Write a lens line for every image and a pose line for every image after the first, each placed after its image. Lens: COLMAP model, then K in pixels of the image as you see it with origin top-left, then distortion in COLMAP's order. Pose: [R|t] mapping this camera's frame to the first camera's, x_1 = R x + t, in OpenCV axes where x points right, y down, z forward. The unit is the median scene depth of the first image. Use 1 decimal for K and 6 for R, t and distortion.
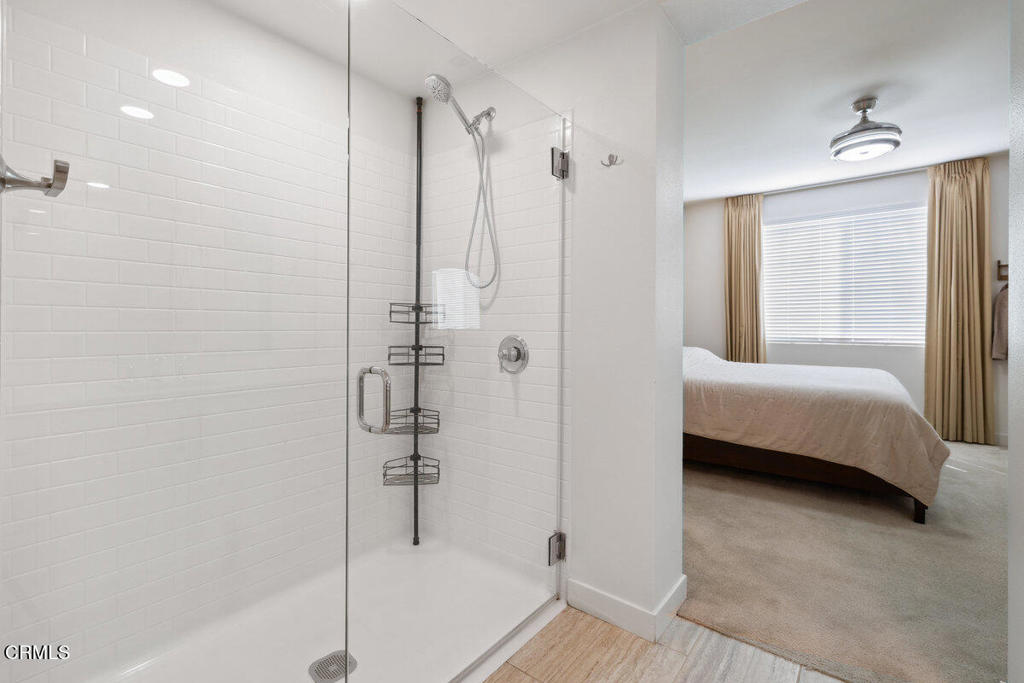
lens RADIAL K [[430.4, 0, 516.7], [0, 430.4, 333.5], [0, 0, 1]] dist [-0.011924, -0.001745]
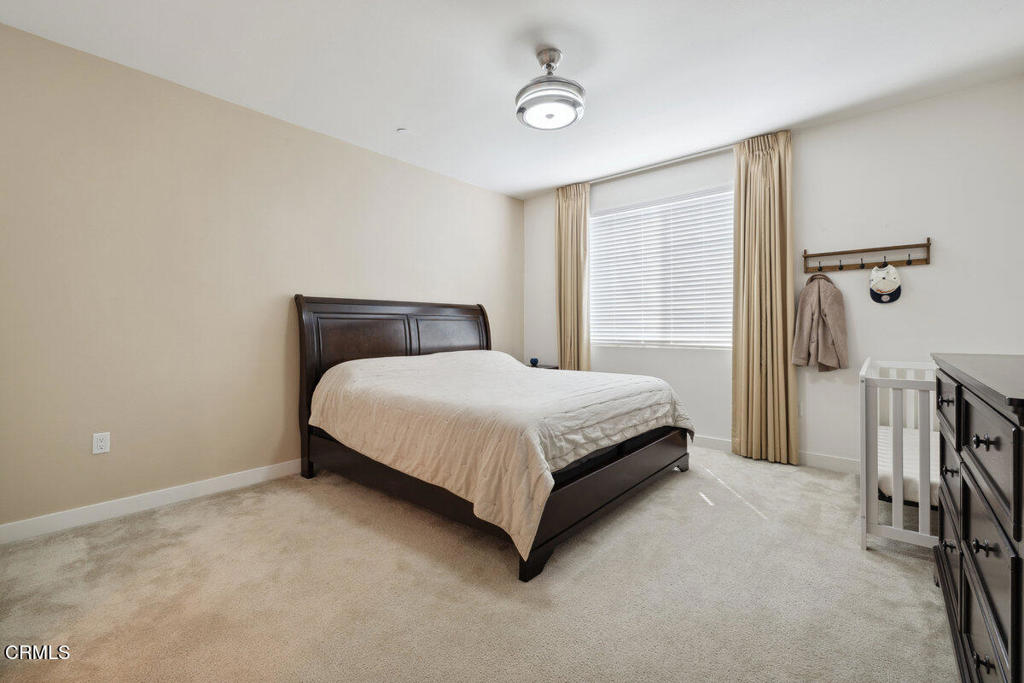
lens RADIAL K [[430.4, 0, 512.6], [0, 430.4, 334.1], [0, 0, 1]] dist [-0.011924, -0.001745]
pose [[0.999940, -0.006991, -0.008419, 0.519676], [0.006884, 0.999896, -0.012682, 0.006264], [0.008507, 0.012623, 0.999884, 0.118760]]
